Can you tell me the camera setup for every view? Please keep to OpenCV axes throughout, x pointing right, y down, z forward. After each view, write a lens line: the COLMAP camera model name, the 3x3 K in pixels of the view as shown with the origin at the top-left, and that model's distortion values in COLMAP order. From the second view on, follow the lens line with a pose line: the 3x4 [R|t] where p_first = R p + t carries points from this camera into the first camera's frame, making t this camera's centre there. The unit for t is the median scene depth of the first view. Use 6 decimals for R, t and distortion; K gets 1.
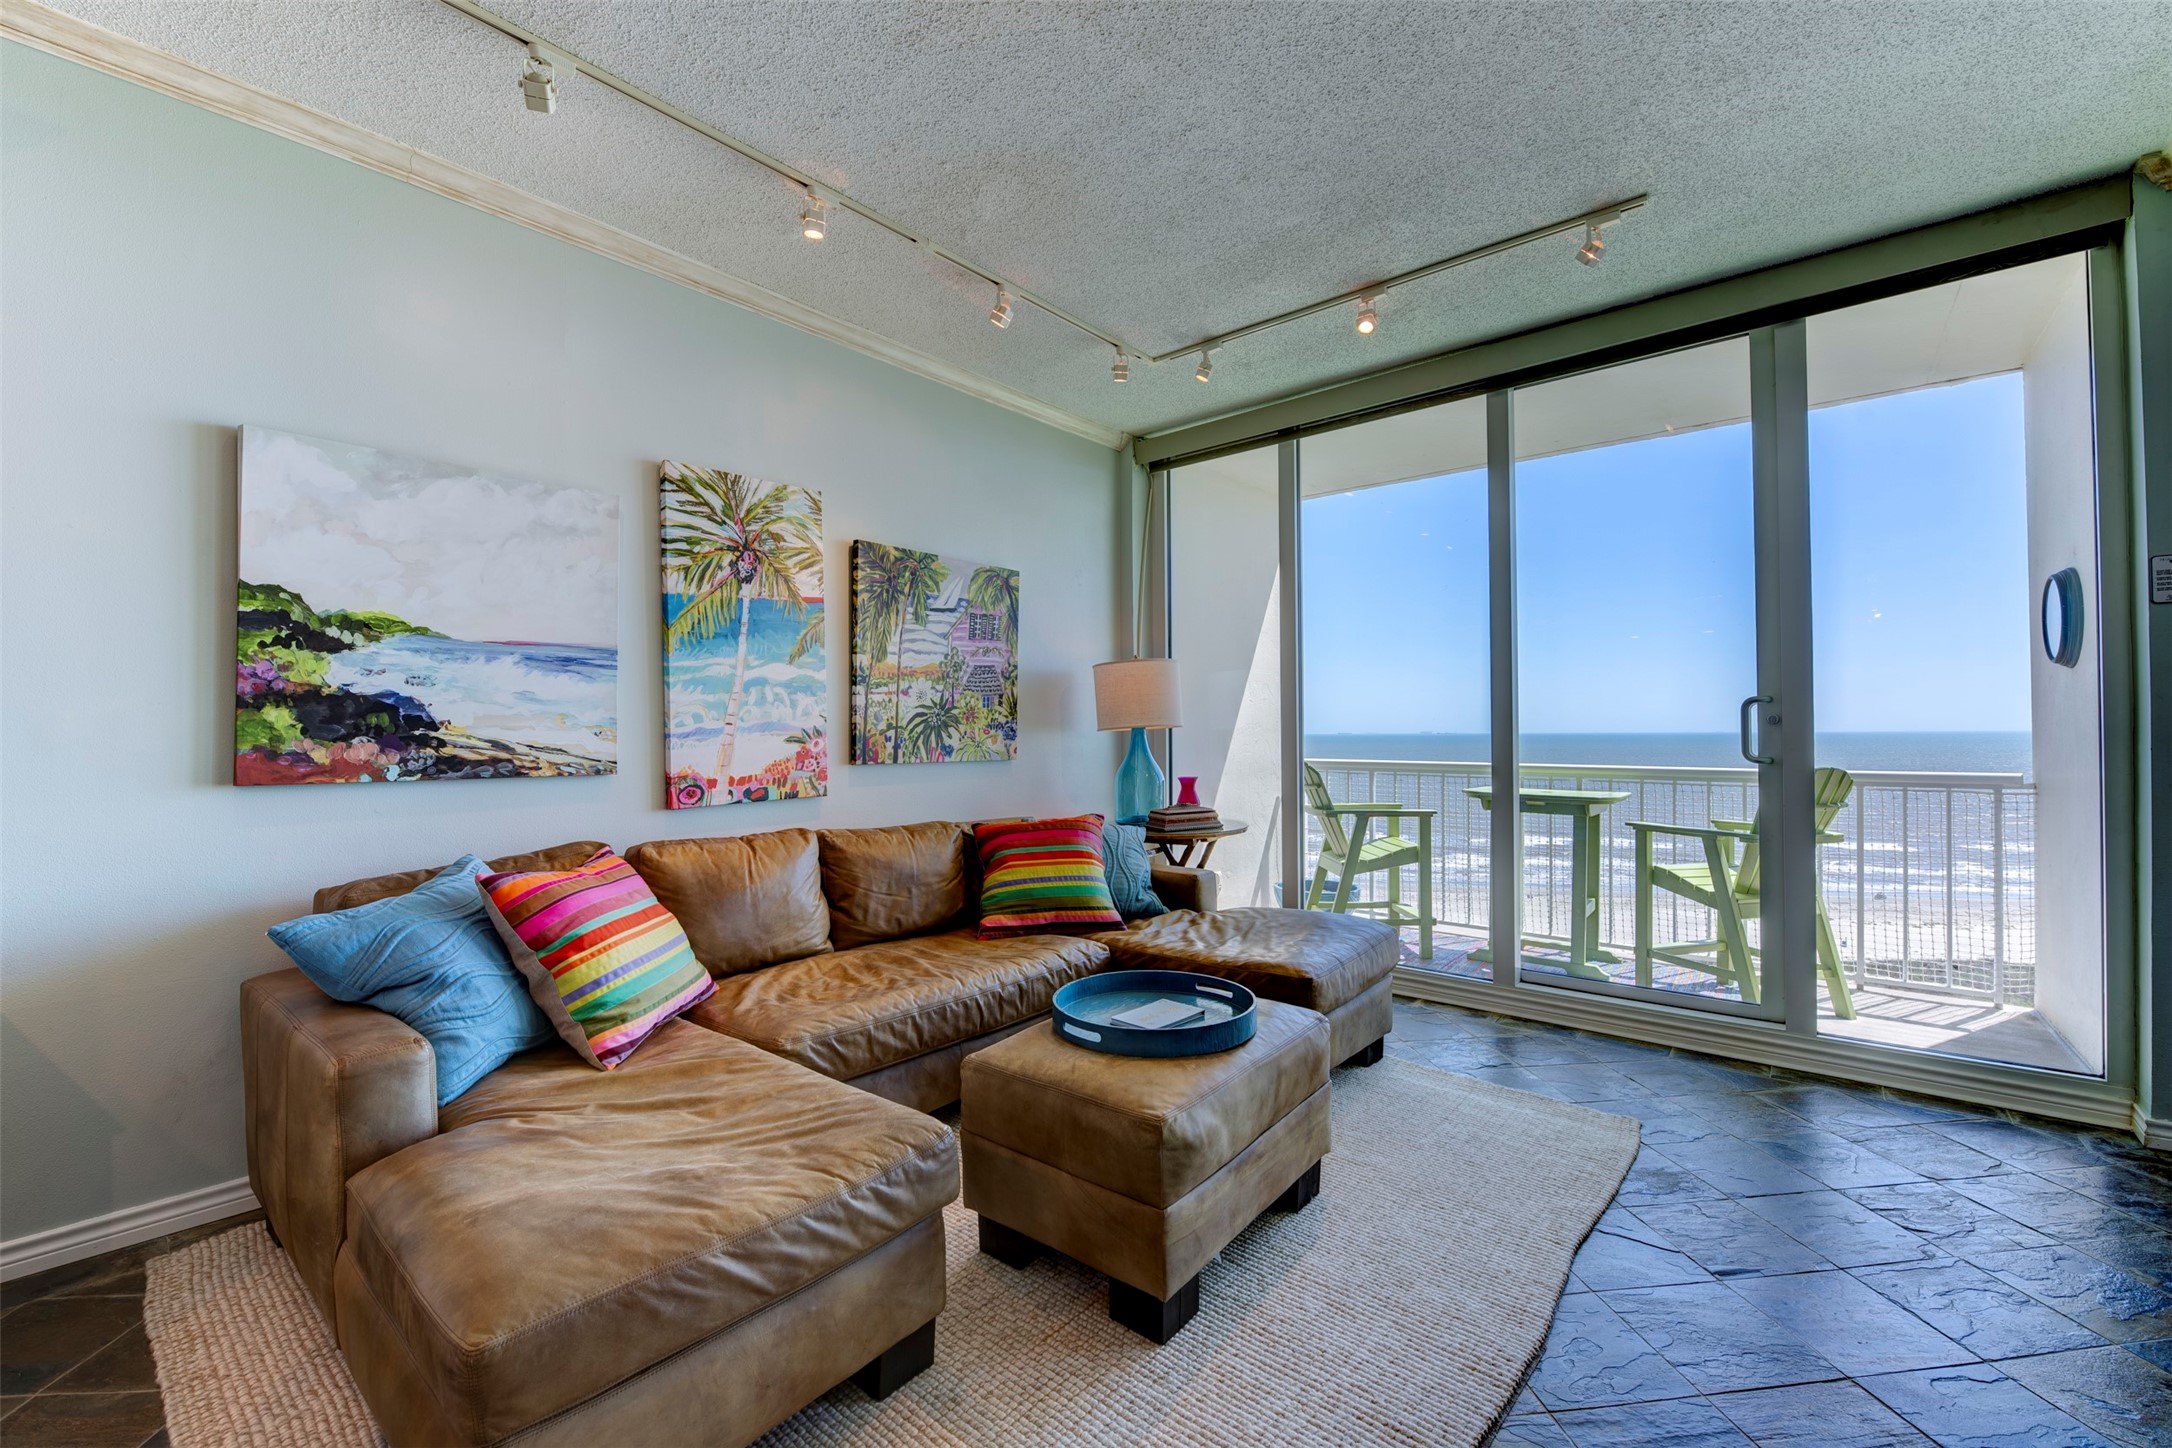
lens RADIAL K [[884.6, 0, 1091.9], [0, 884.6, 720.9], [0, 0, 1]] dist [-0.018582, -0.000776]
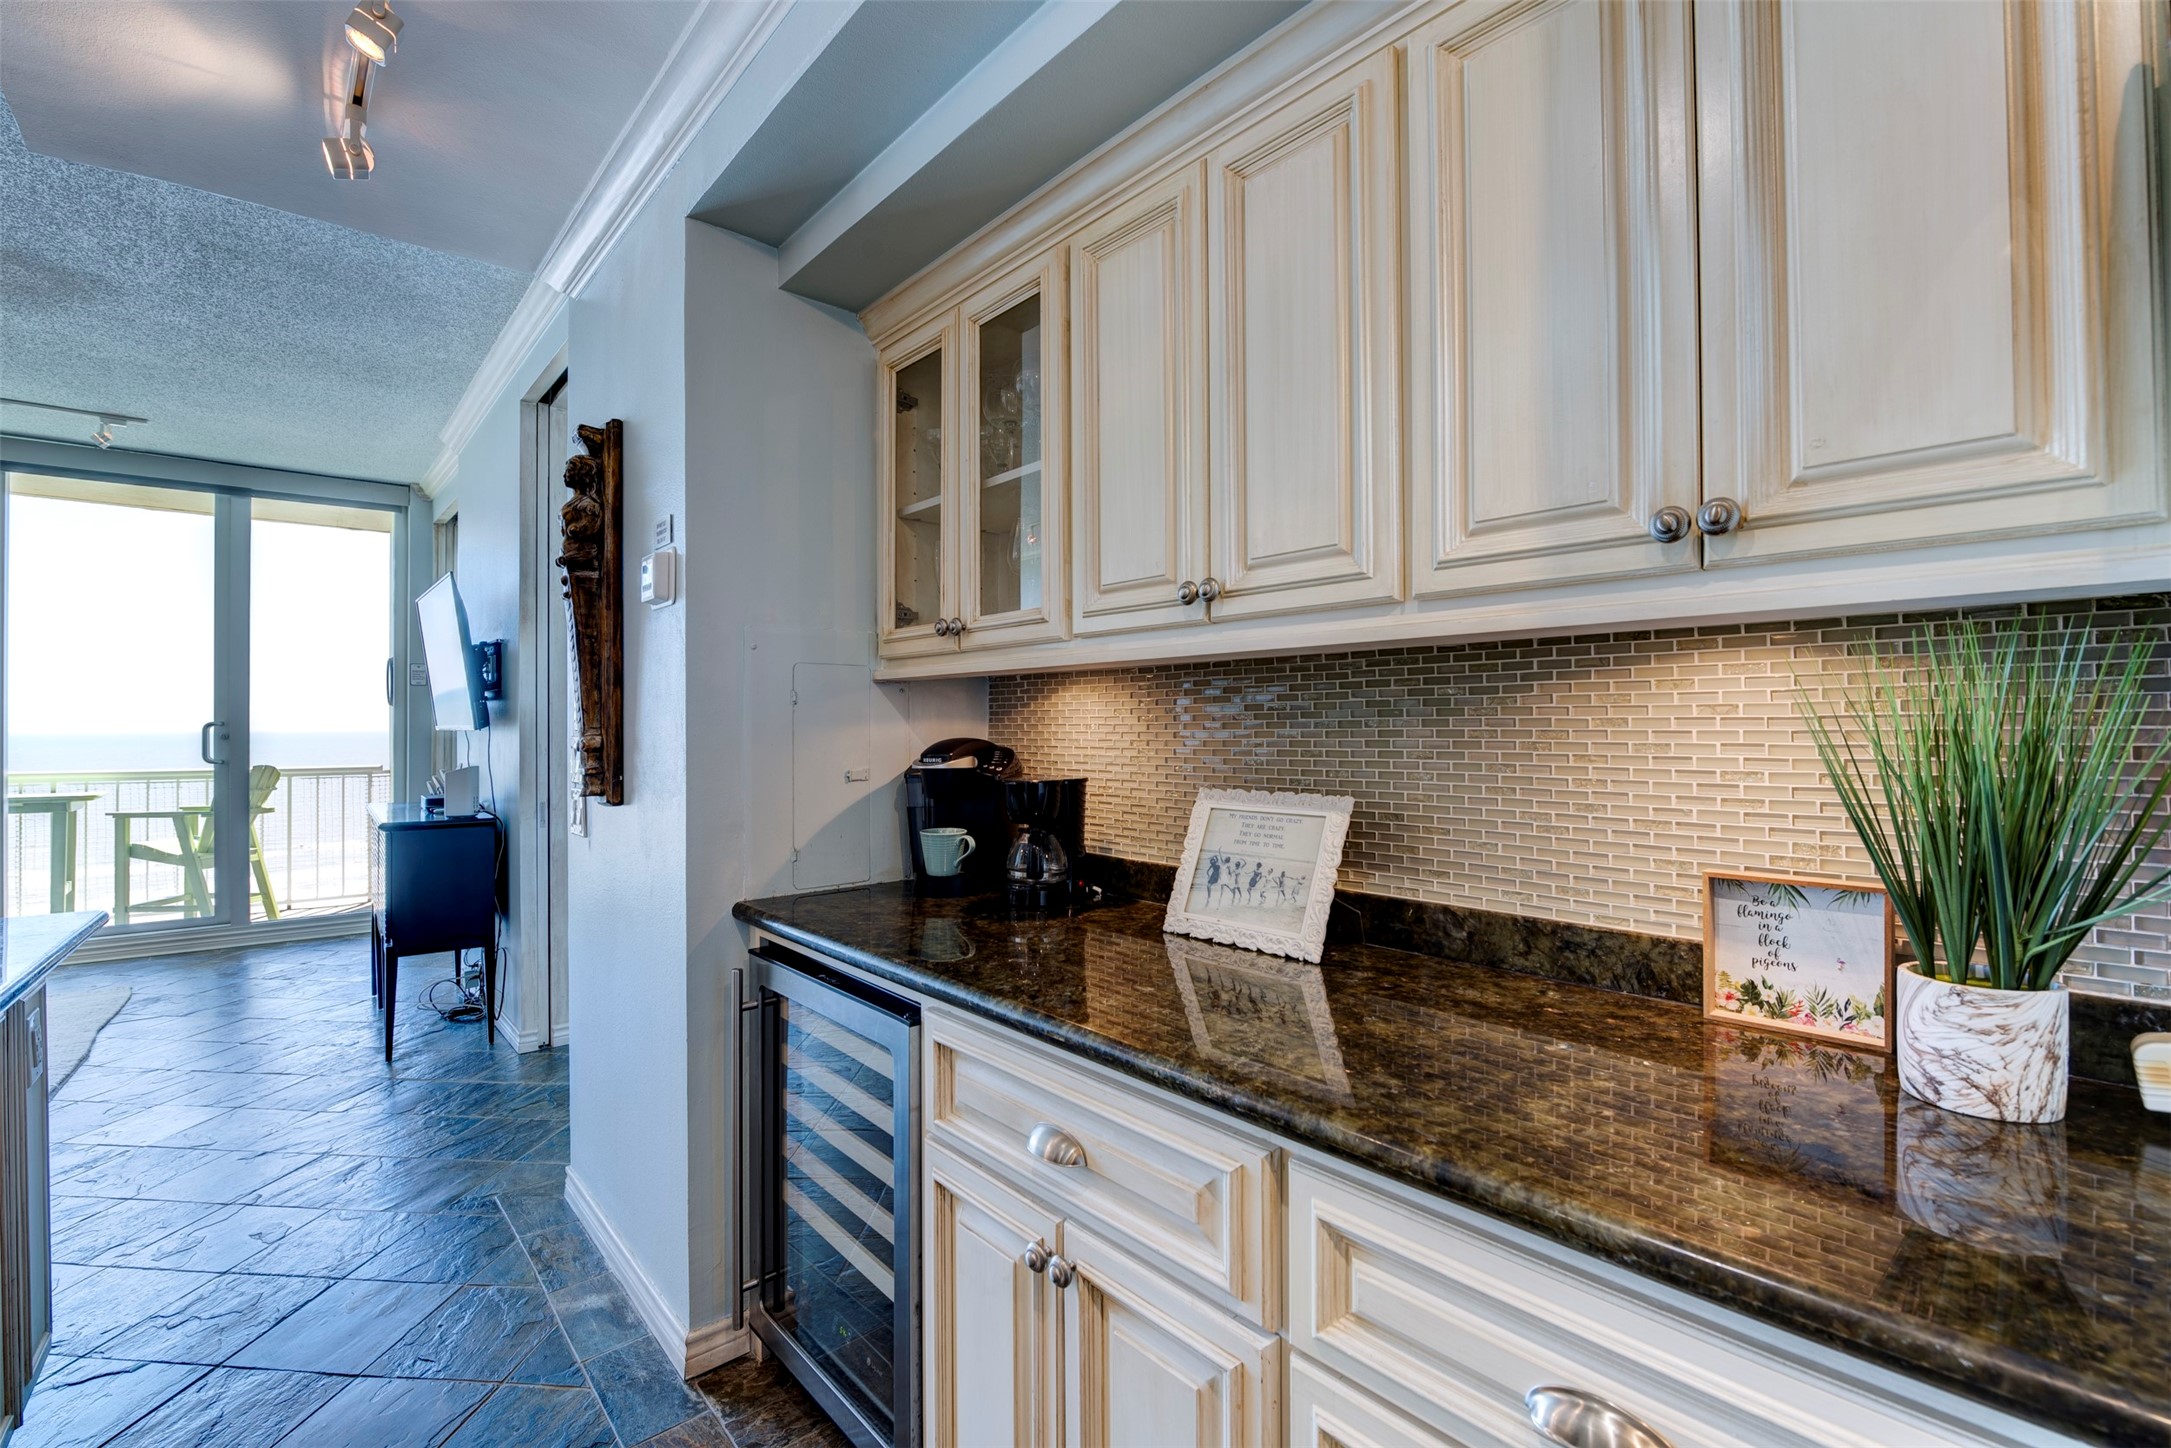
lens RADIAL K [[940.2, 0, 1097.7], [0, 940.2, 719.3], [0, 0, 1]] dist [-0.019663, -0.000502]
pose [[0.170918, 0.008891, 0.985245, -0.752613], [-0.010053, 0.999923, -0.007279, -0.044462], [-0.985234, -0.008660, 0.170994, -1.060238]]
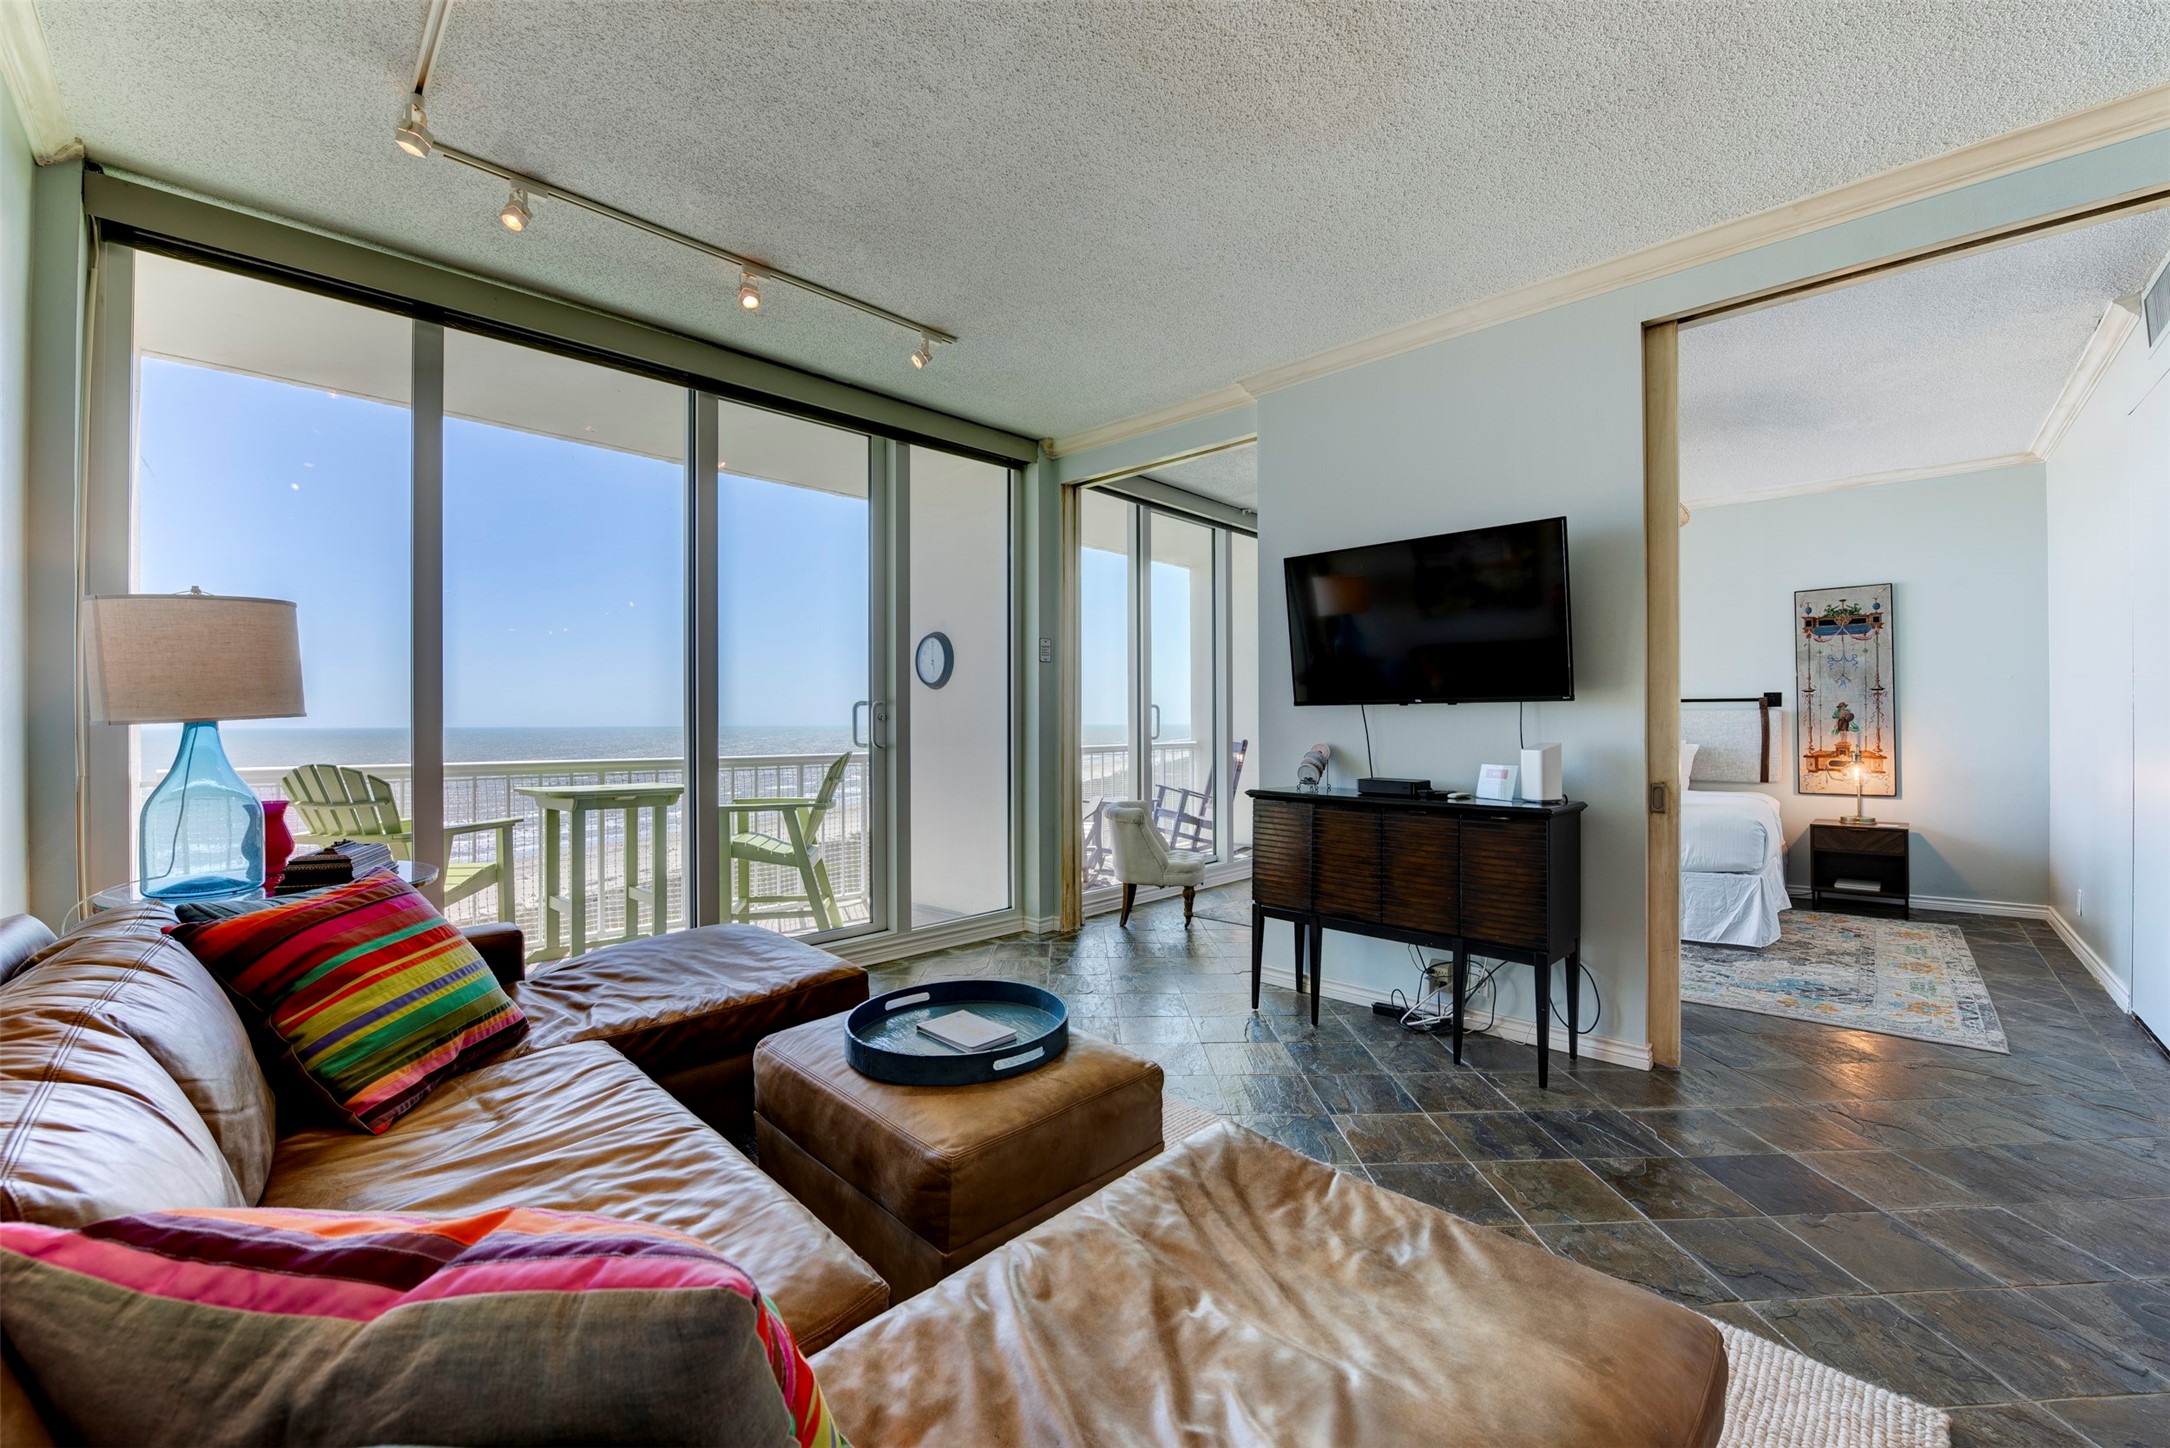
lens RADIAL K [[883.8, 0, 1077.8], [0, 883.8, 720.3], [0, 0, 1]] dist [-0.018582, -0.000776]
pose [[0.071241, 0.007195, 0.997433, -0.742244], [-0.012912, 0.999897, -0.006291, 0.009421], [-0.997376, -0.012430, 0.071326, 0.695522]]
